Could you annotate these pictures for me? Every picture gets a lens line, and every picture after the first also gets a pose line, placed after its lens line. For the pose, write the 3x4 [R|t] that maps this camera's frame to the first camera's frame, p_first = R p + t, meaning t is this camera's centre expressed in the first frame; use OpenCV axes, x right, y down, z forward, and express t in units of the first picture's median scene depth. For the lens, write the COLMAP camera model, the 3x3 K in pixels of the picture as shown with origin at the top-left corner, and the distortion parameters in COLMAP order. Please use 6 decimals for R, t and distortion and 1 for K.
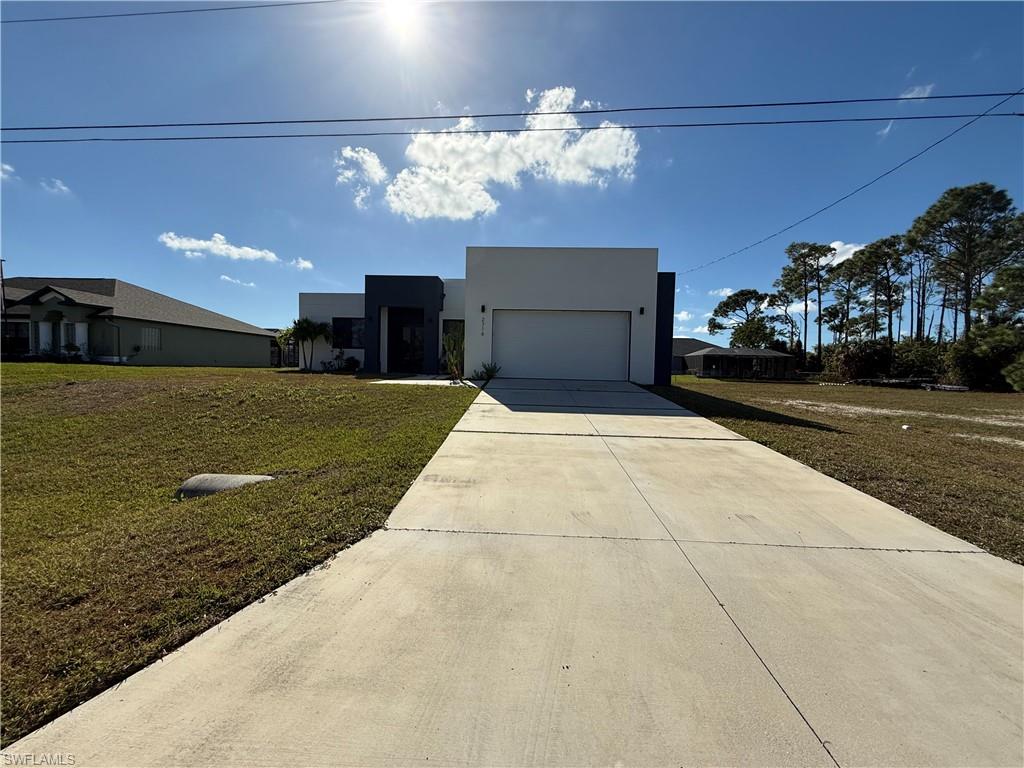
lens RADIAL K [[411.7, 0, 512.0], [0, 411.7, 384.0], [0, 0, 1]] dist [-0.001841, -0.000167]
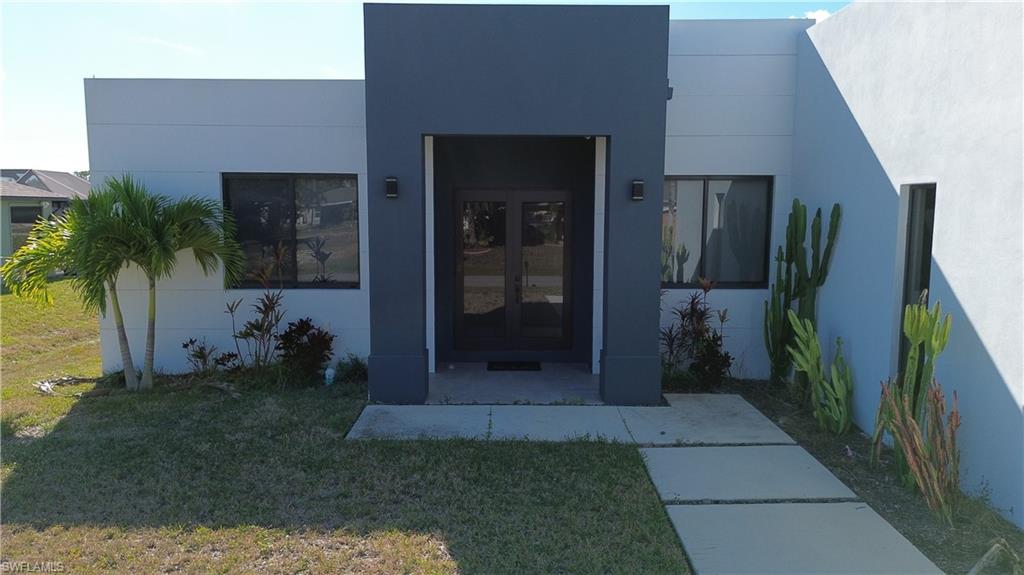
lens RADIAL K [[732.7, 0, 512.0], [0, 732.7, 287.5], [0, 0, 1]] dist [0.050913, -0.009756]
pose [[0.998673, -0.022947, 0.046108, -0.276872], [0.019412, 0.996941, 0.075705, -0.122619], [-0.047704, -0.074709, 0.996064, 0.518861]]
